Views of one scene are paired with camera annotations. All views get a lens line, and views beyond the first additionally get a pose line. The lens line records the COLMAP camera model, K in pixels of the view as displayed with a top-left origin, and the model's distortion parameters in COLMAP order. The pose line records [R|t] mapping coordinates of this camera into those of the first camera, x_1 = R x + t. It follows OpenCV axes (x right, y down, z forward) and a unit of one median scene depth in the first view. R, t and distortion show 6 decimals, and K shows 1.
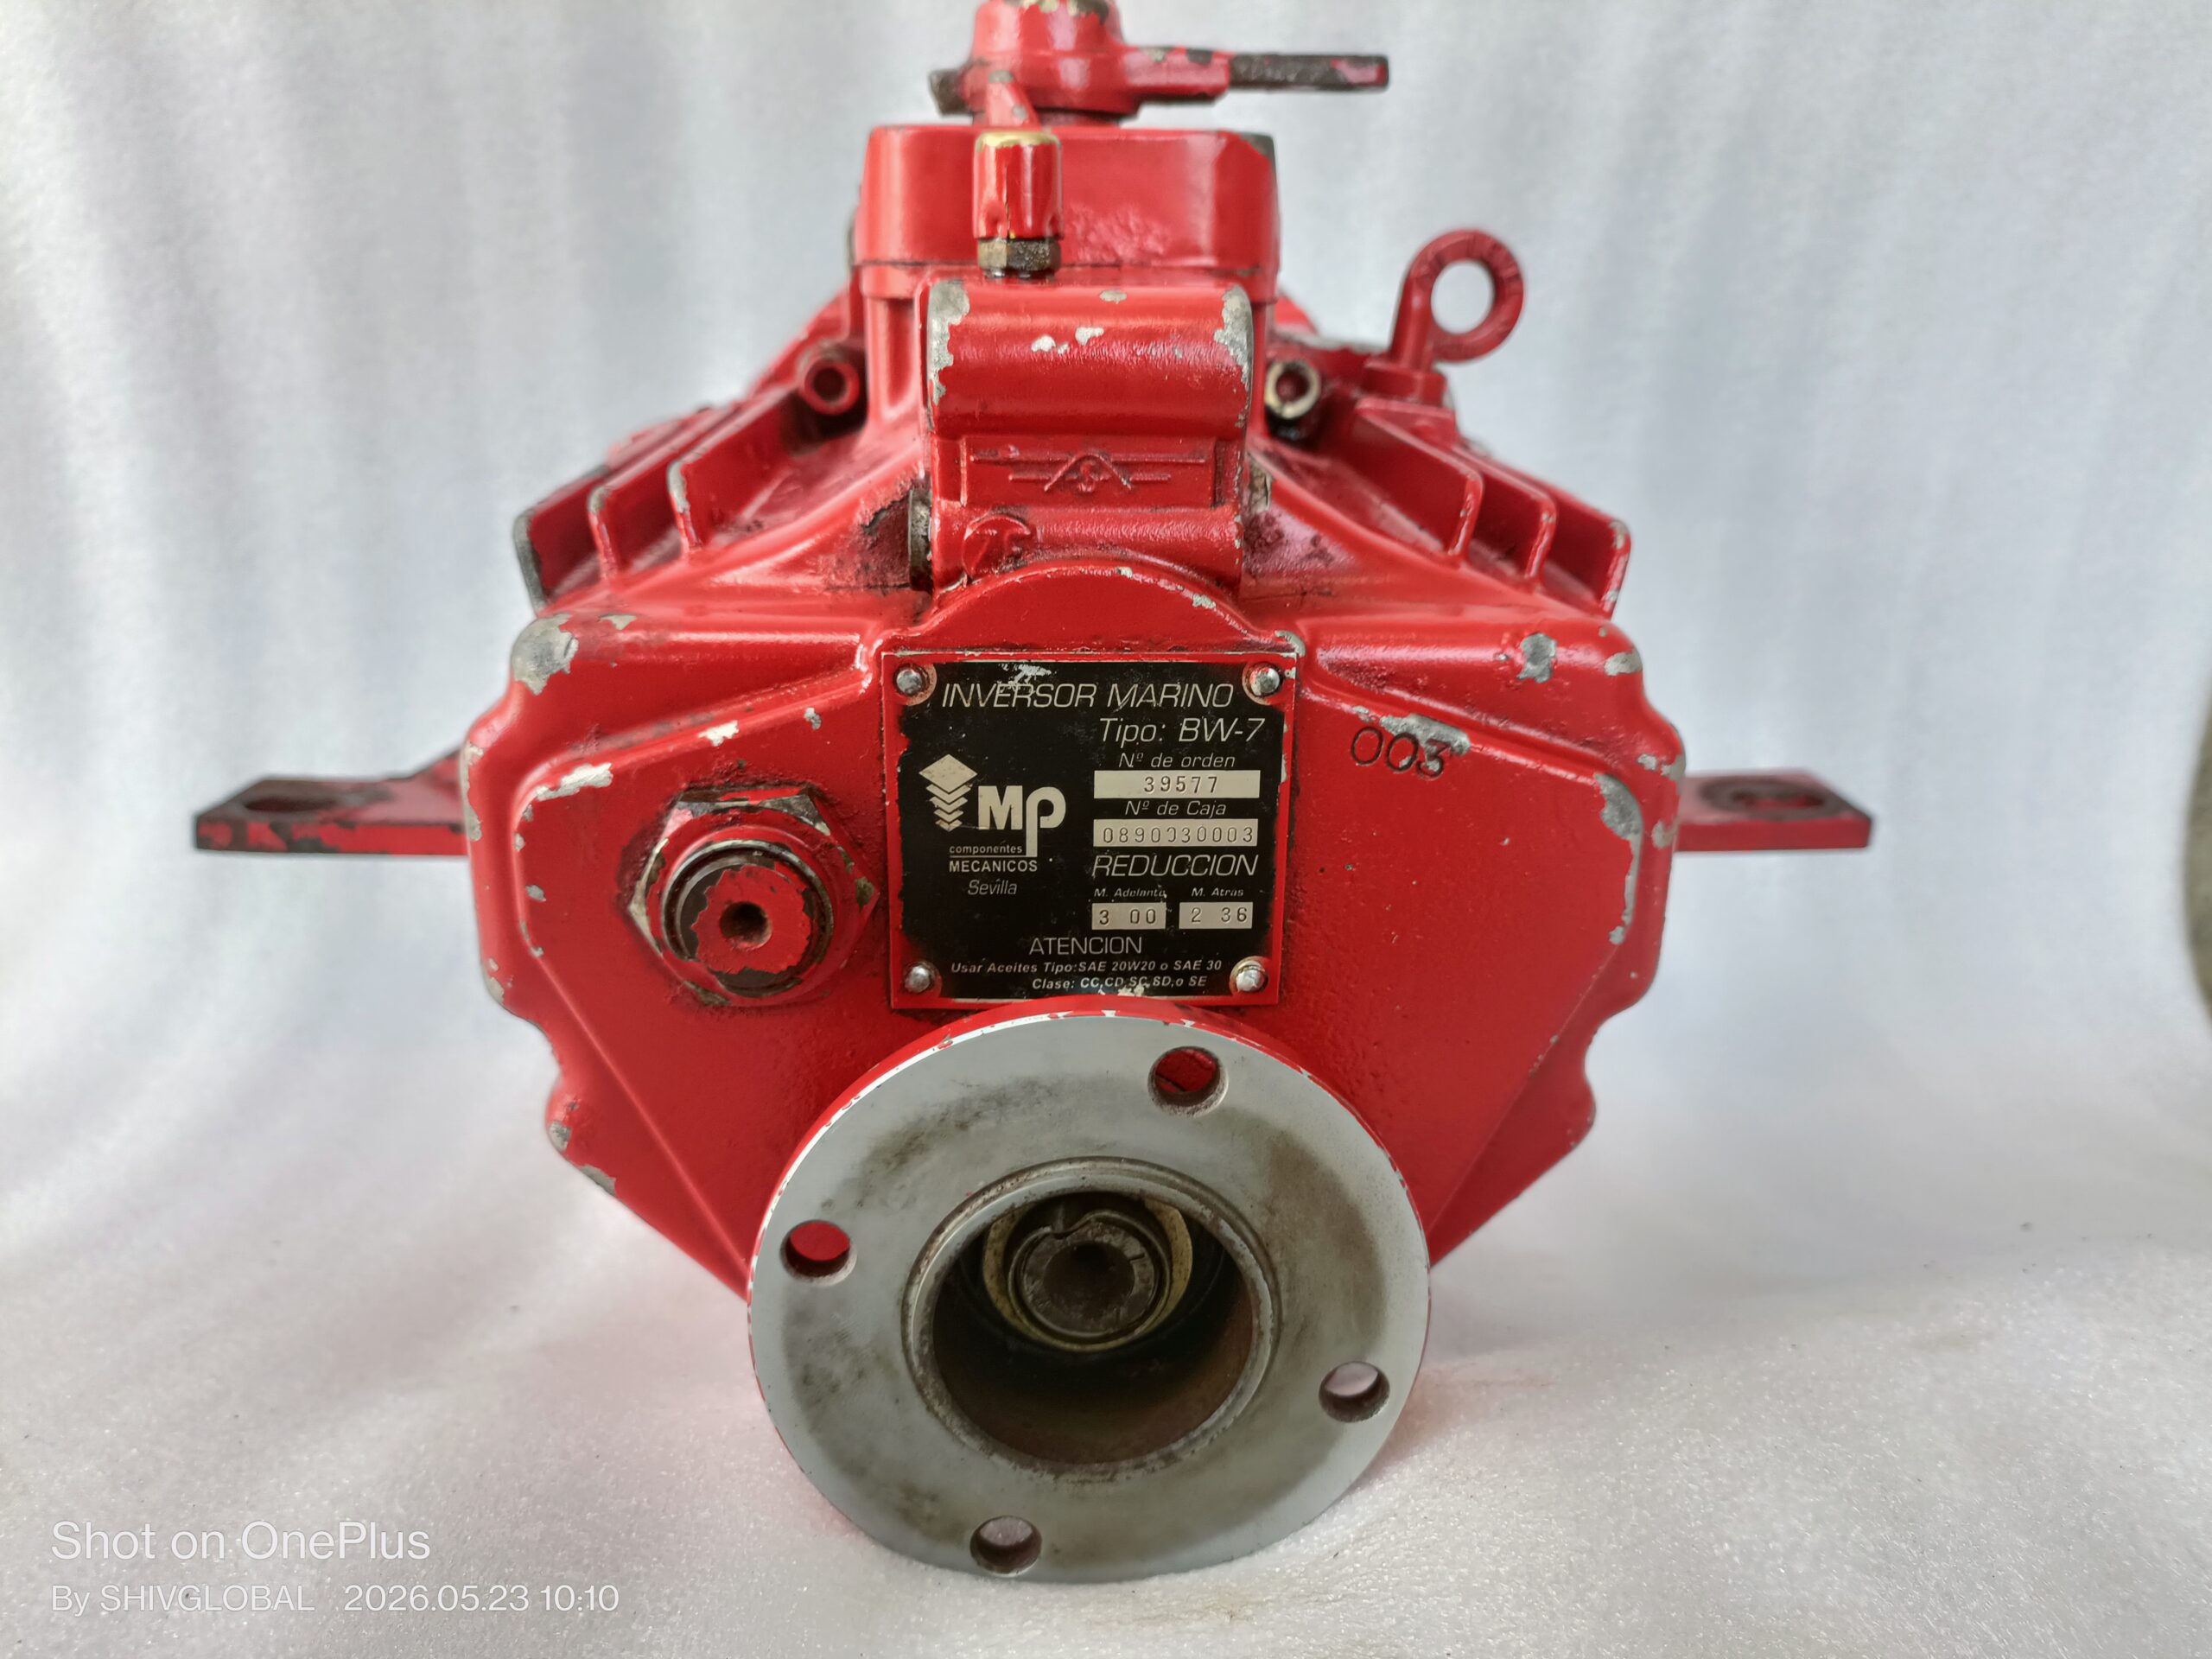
lens RADIAL K [[1691.9, 0, 1114.3], [0, 1691.9, 828.6], [0, 0, 1]] dist [0.000867, 0.003378]
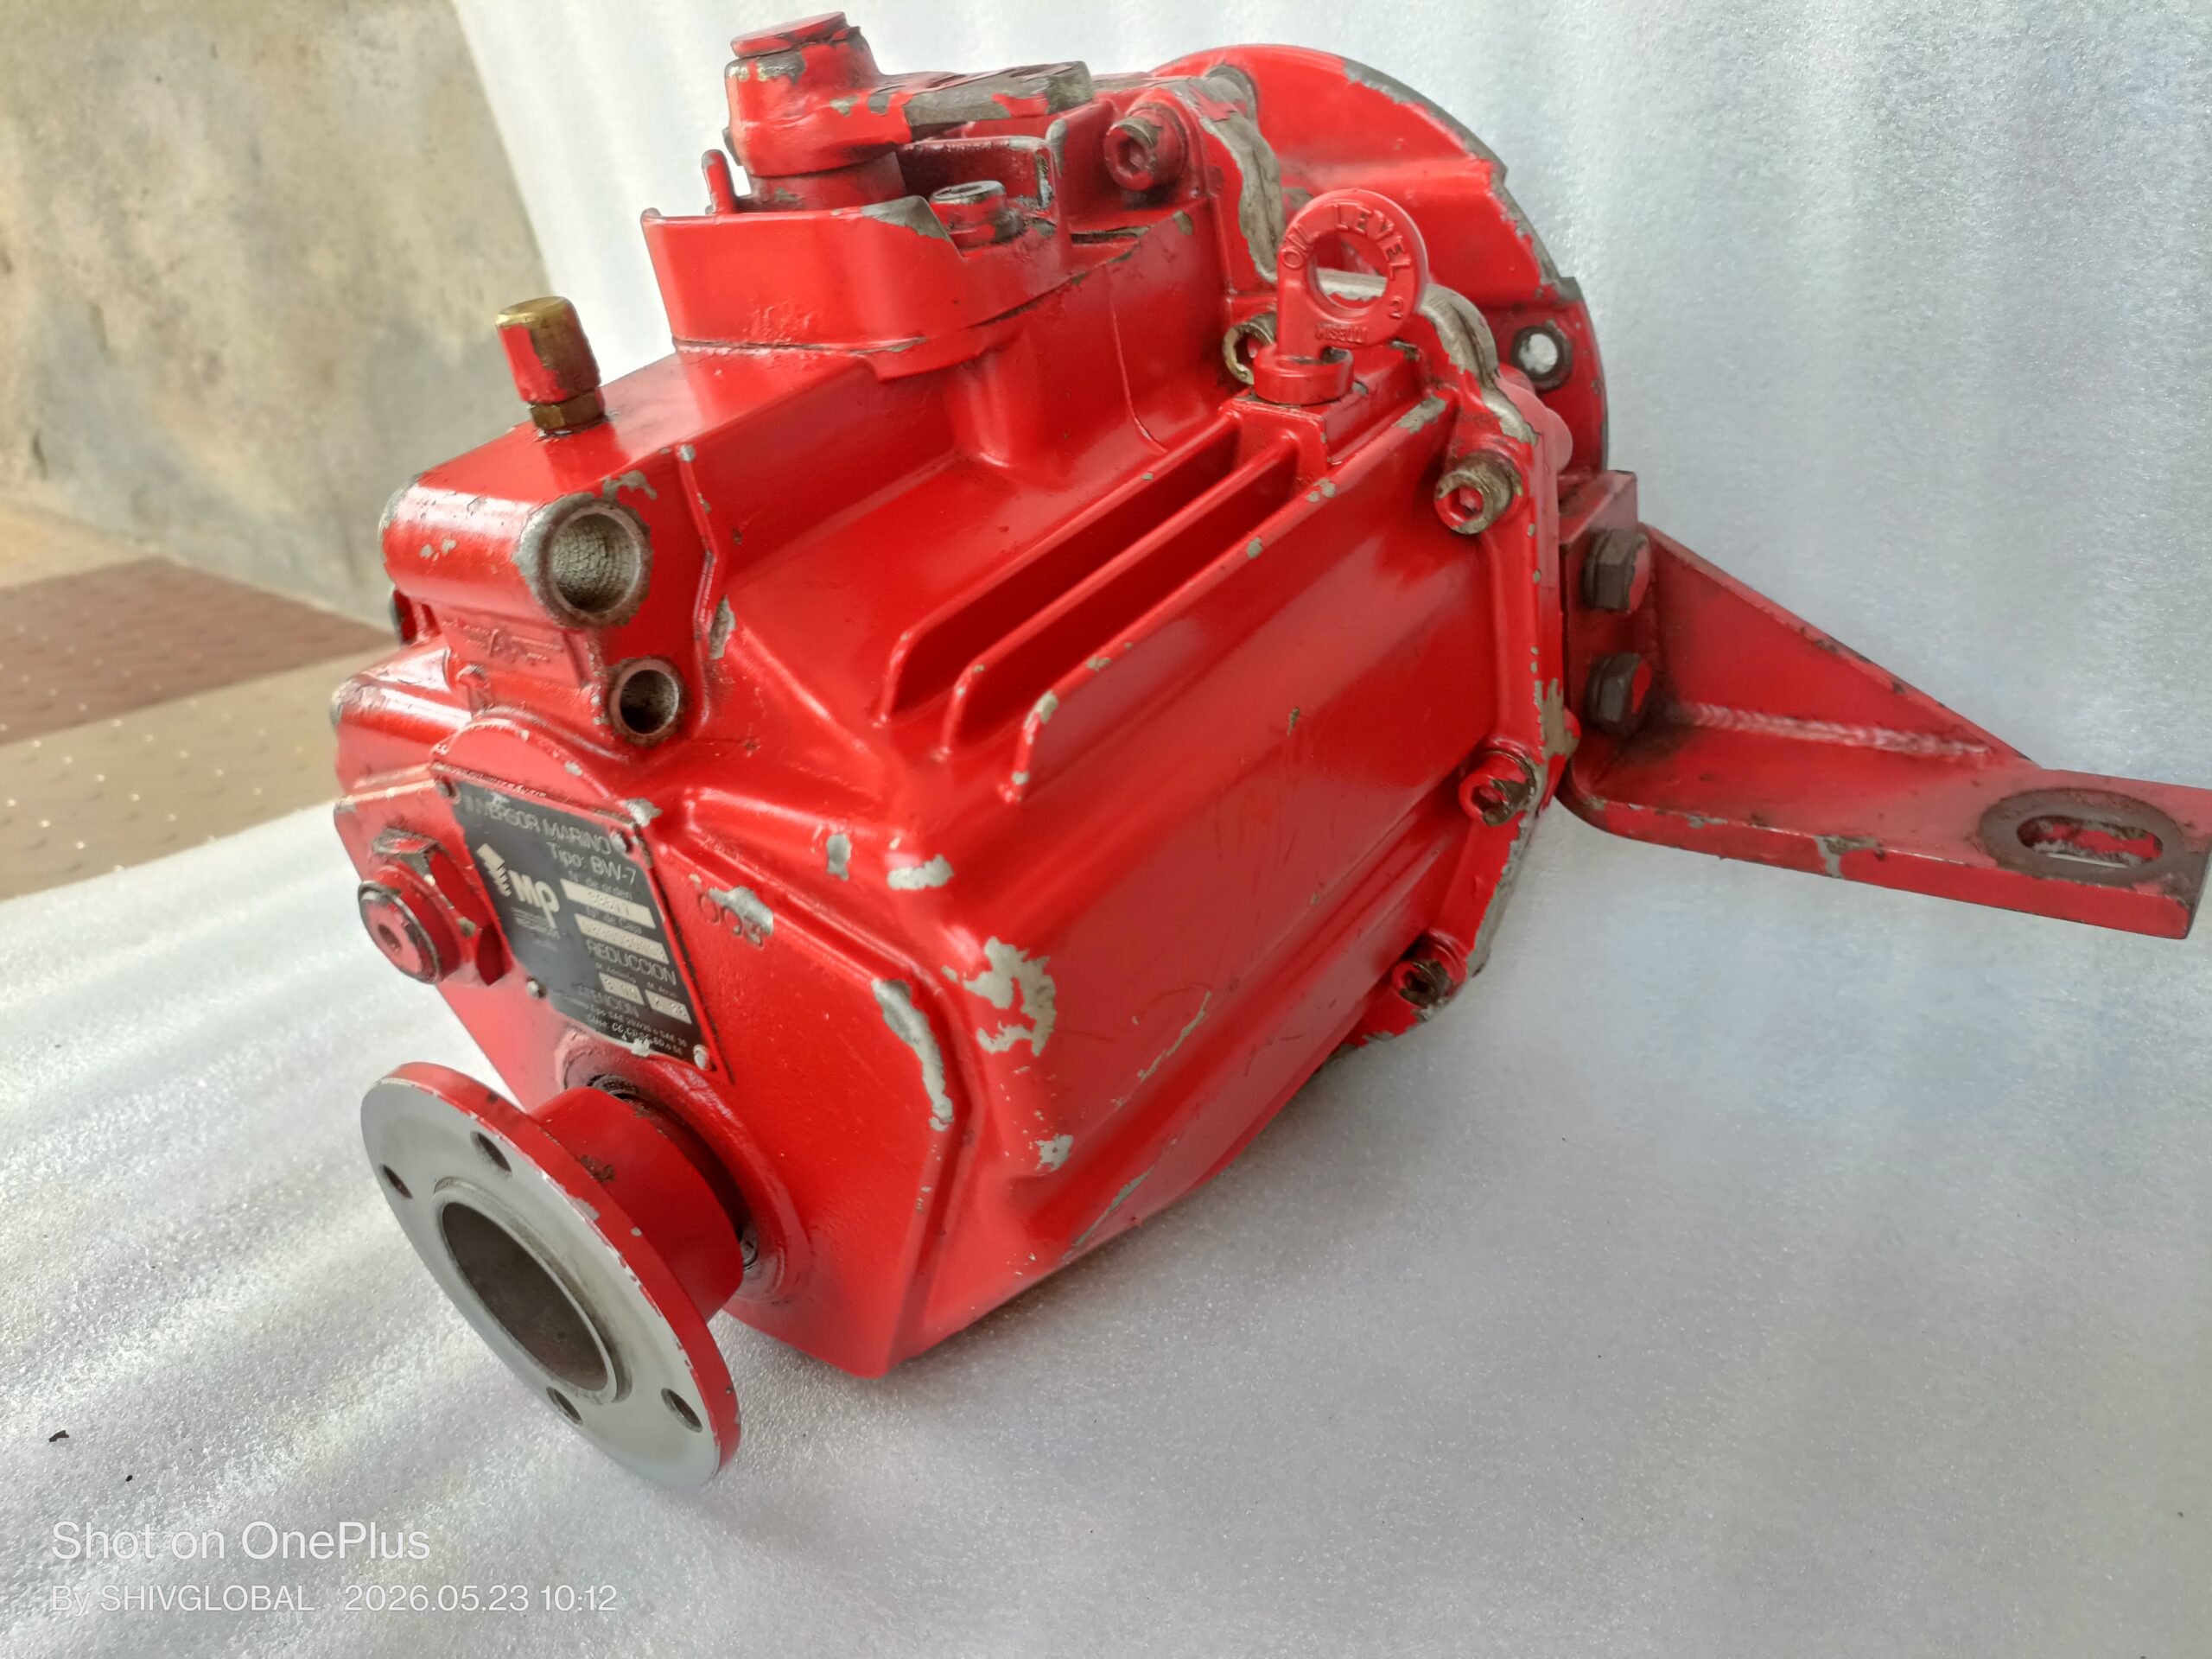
lens RADIAL K [[1681.7, 0, 1106.0], [0, 1681.7, 829.5], [0, 0, 1]] dist [0.001186, -0.005366]
pose [[0.754566, 0.204643, -0.623499, 1.030019], [-0.026658, 0.958906, 0.282468, -0.419778], [0.655683, -0.196519, 0.729013, 0.386589]]
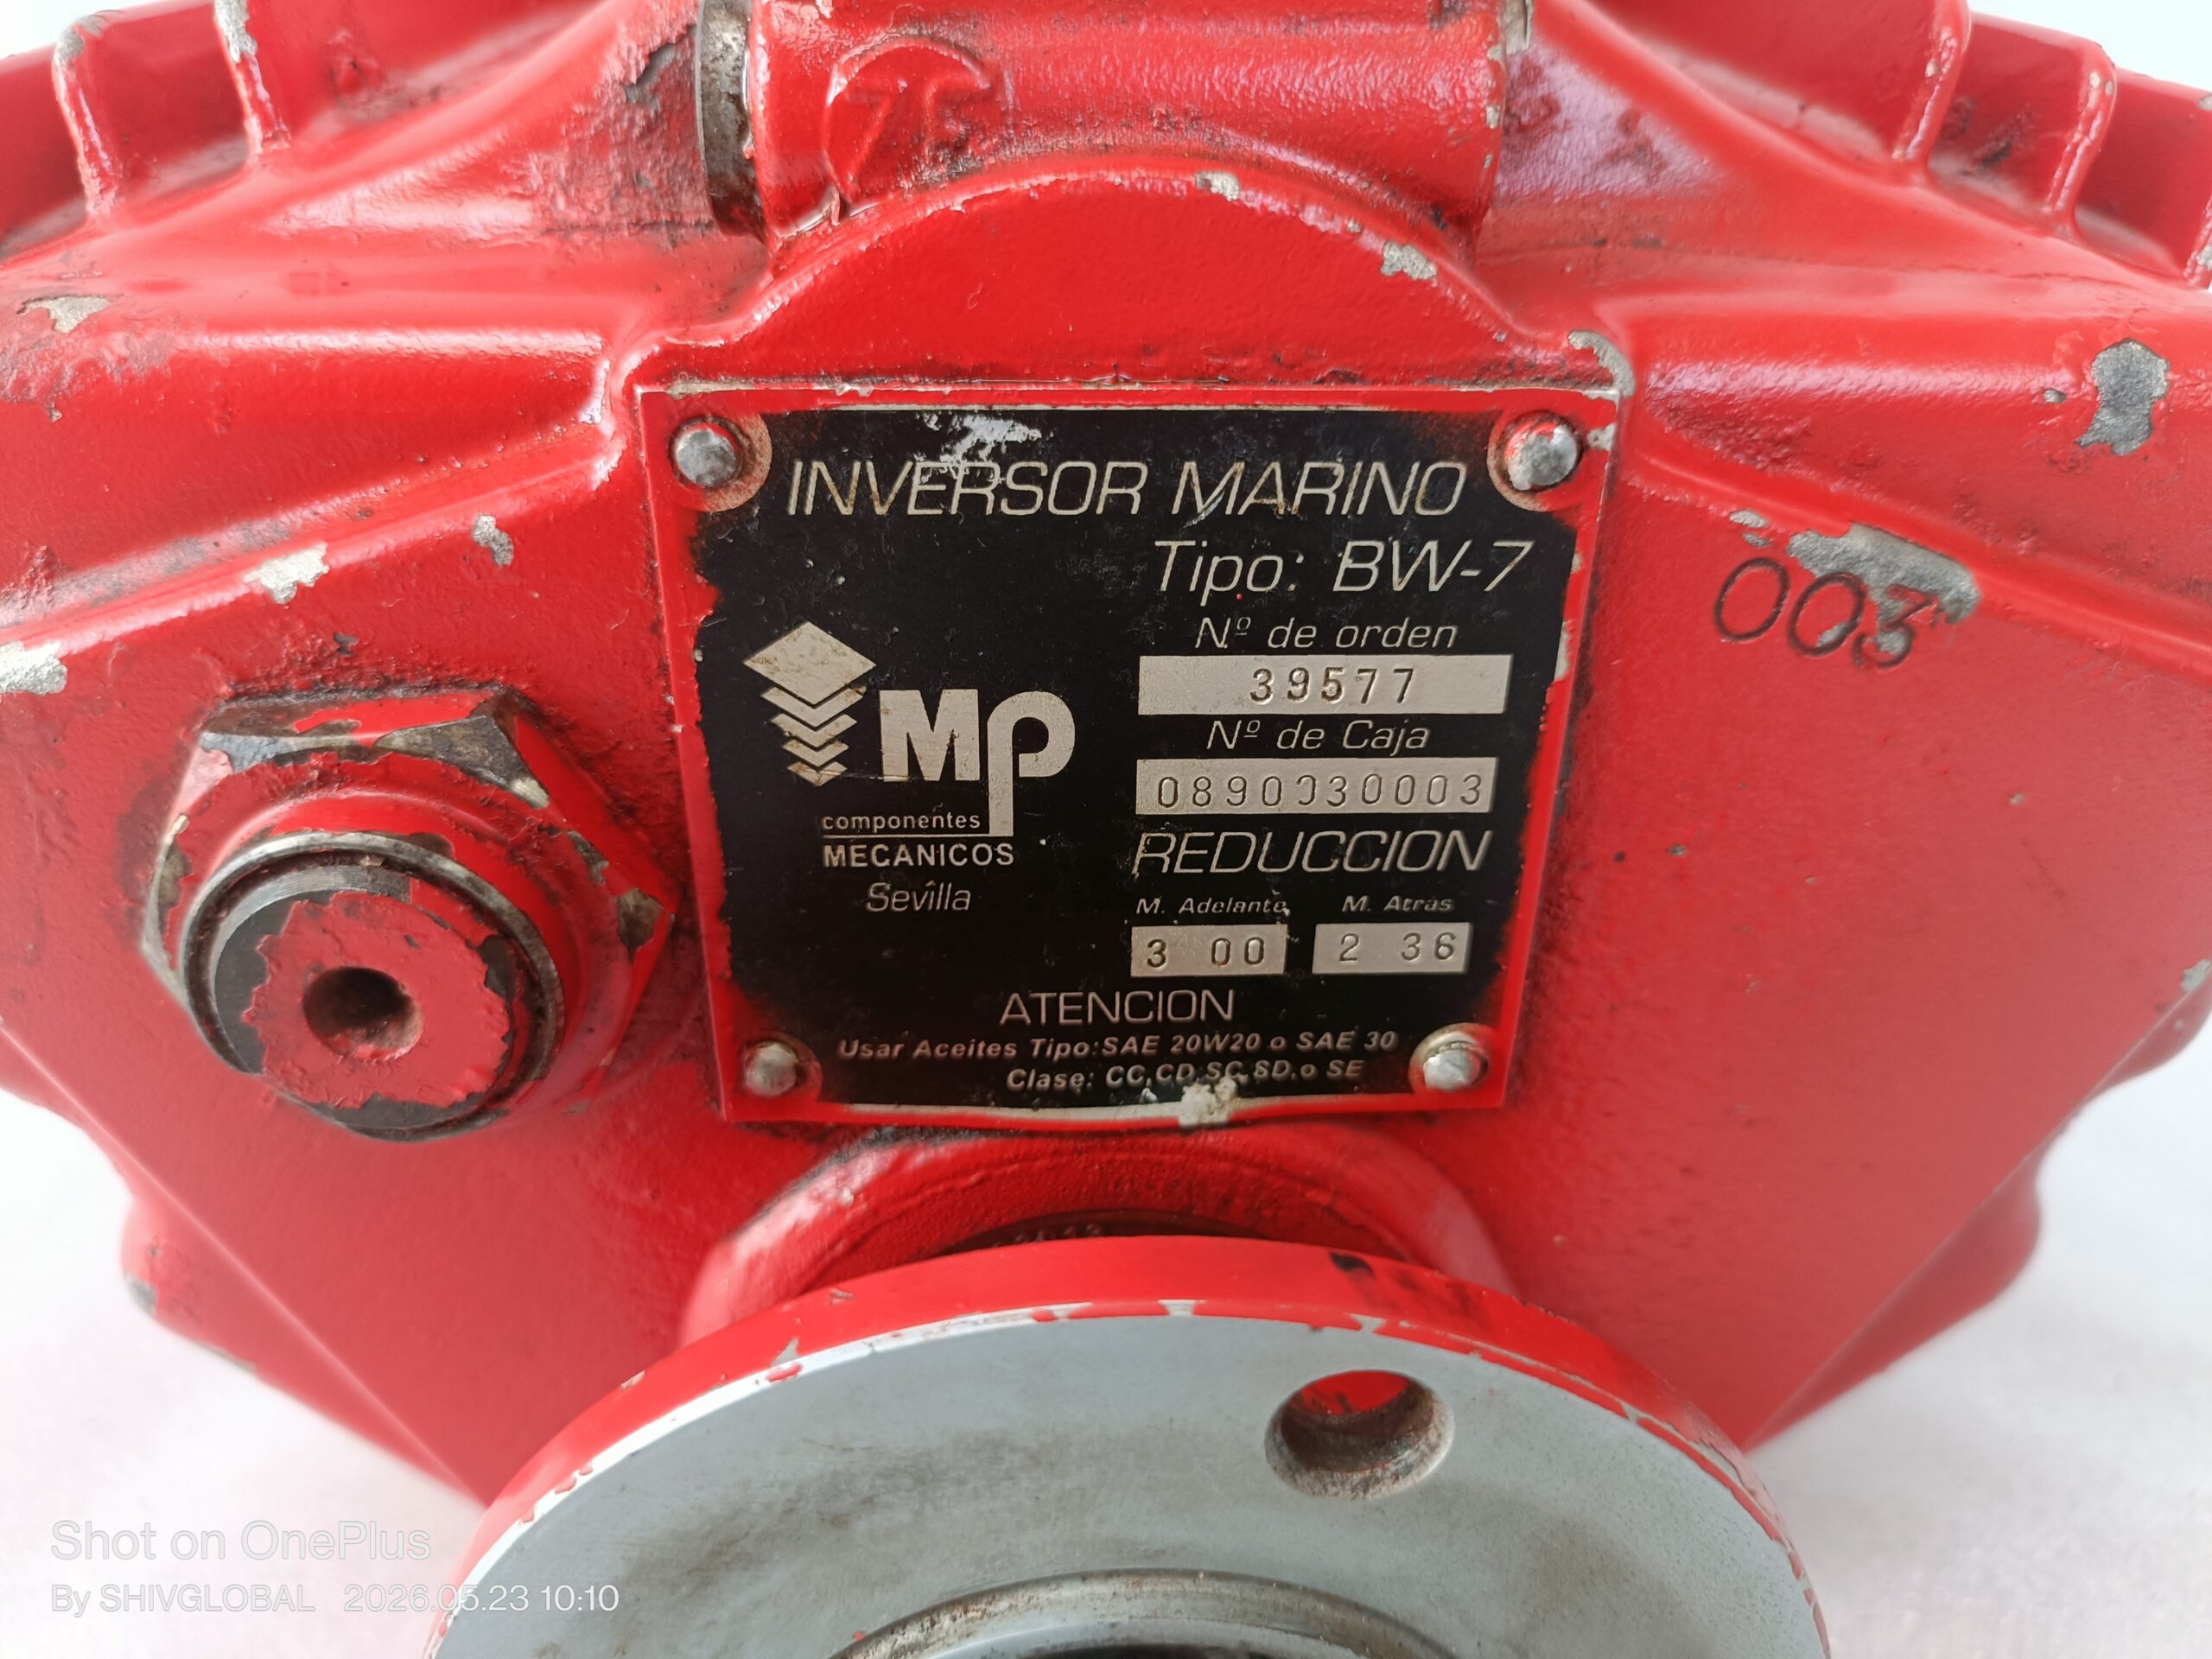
lens RADIAL K [[1764.9, 0, 1106.9], [0, 1764.9, 838.2], [0, 0, 1]] dist [-0.004915, -0.077938]
pose [[0.999873, 0.006916, -0.014391, -0.013418], [-0.004078, 0.982047, 0.188594, -0.074922], [0.015437, -0.188511, 0.981950, 0.537336]]
